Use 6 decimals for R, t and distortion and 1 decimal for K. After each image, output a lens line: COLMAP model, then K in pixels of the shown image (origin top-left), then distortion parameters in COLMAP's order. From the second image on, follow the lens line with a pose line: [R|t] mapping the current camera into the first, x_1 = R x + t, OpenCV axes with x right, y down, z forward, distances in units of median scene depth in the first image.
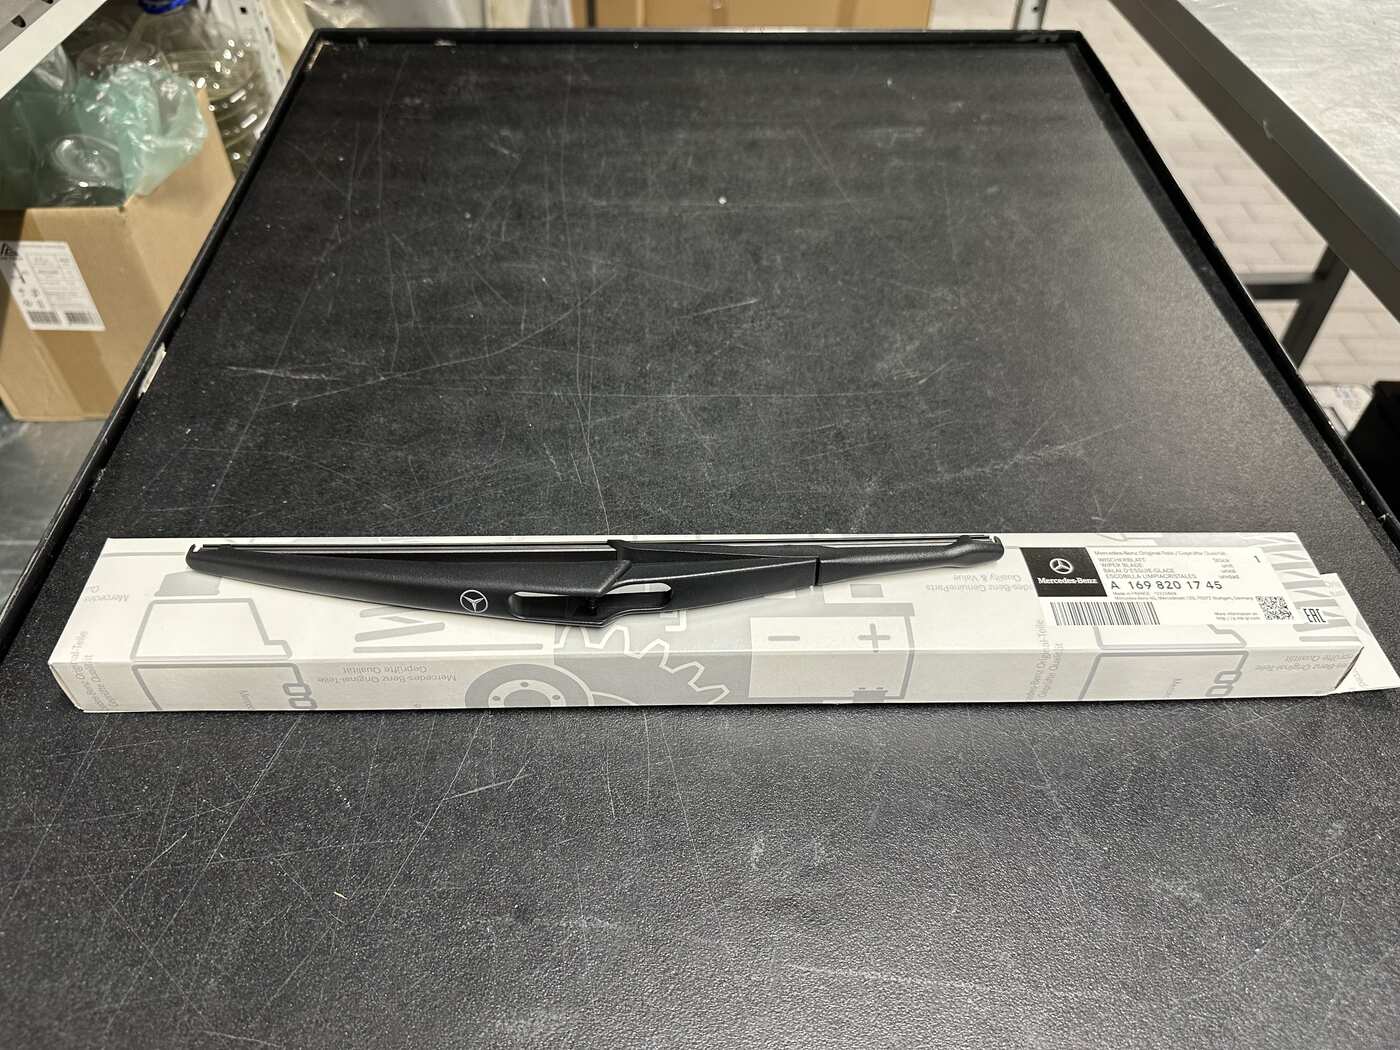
lens RADIAL K [[1000.3, 0, 694.6], [0, 1000.3, 545.8], [0, 0, 1]] dist [-0.016432, -0.012530]
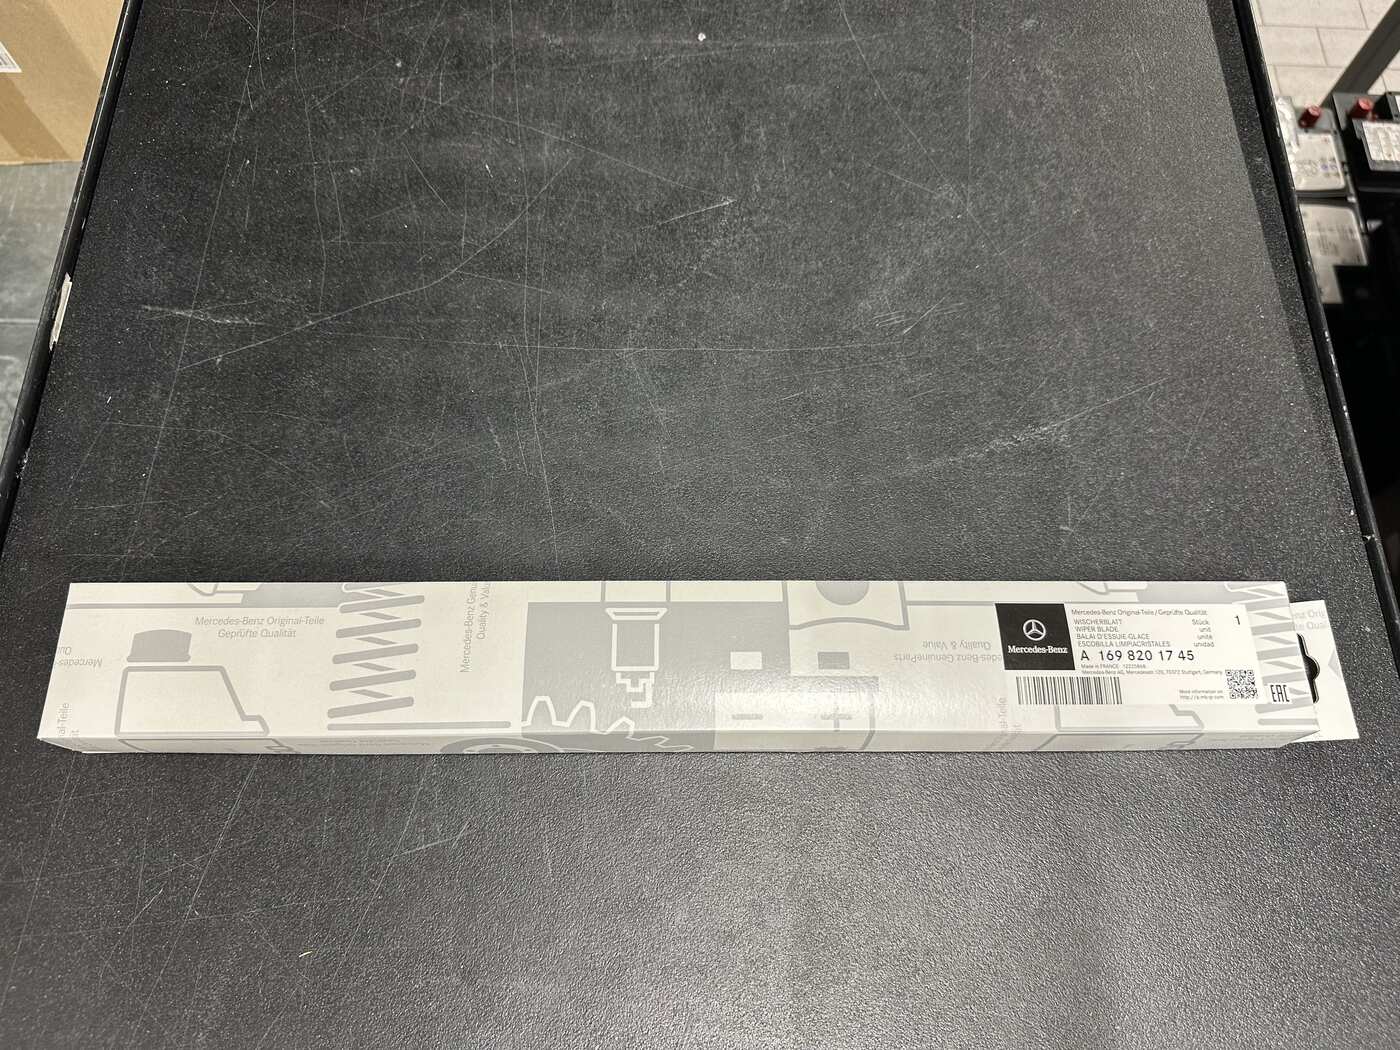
lens RADIAL K [[1000.3, 0, 696.7], [0, 1000.3, 529.5], [0, 0, 1]] dist [-0.016432, -0.012530]
pose [[0.999568, 0.026519, -0.012697, 0.047854], [-0.020051, 0.930676, 0.365295, -0.282851], [0.021504, -0.364882, 0.930805, 0.077868]]
